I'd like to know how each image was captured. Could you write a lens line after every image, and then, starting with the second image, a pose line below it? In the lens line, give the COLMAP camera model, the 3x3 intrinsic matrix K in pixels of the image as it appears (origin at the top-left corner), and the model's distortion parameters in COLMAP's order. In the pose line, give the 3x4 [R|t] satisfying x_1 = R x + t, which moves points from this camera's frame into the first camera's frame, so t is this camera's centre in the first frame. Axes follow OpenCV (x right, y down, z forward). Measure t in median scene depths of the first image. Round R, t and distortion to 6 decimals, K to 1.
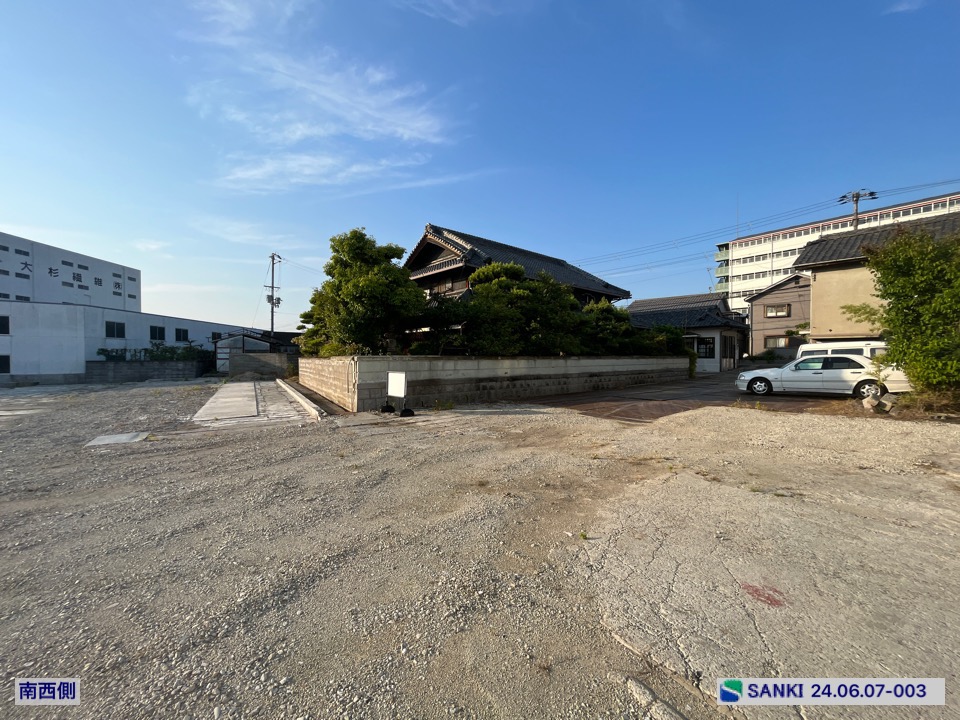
lens RADIAL K [[387.6, 0, 475.9], [0, 387.6, 360.7], [0, 0, 1]] dist [-0.003076, 0.000184]
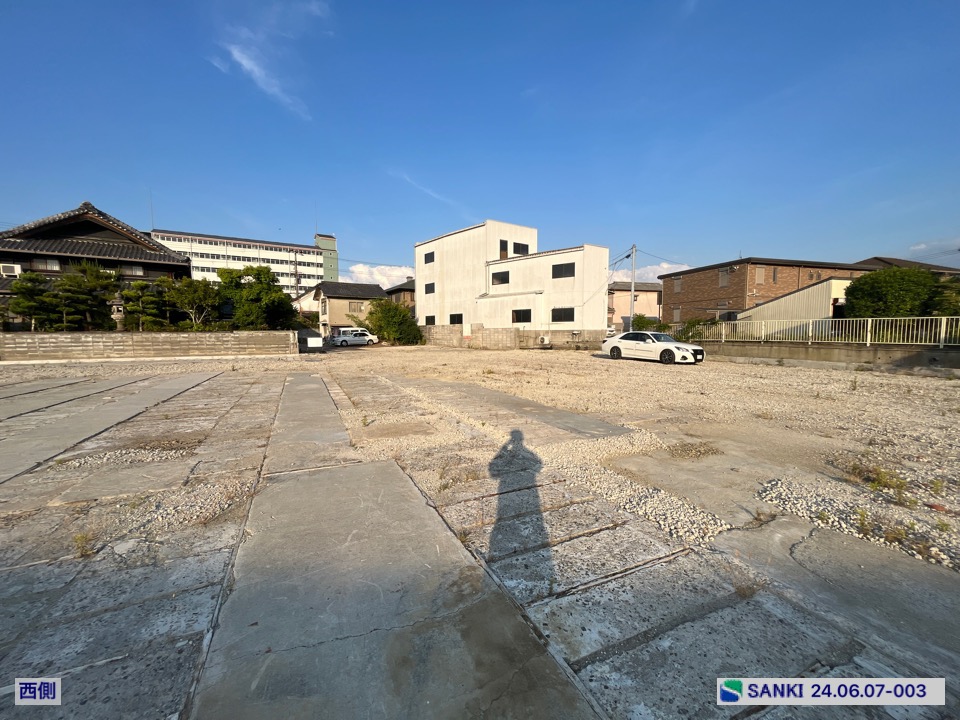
lens RADIAL K [[387.6, 0, 476.0], [0, 387.6, 361.1], [0, 0, 1]] dist [-0.003076, 0.000184]
pose [[0.100190, -0.067228, 0.992694, -1.552984], [0.016153, 0.997693, 0.065937, 0.021274], [-0.994837, 0.009429, 0.101045, -0.174307]]
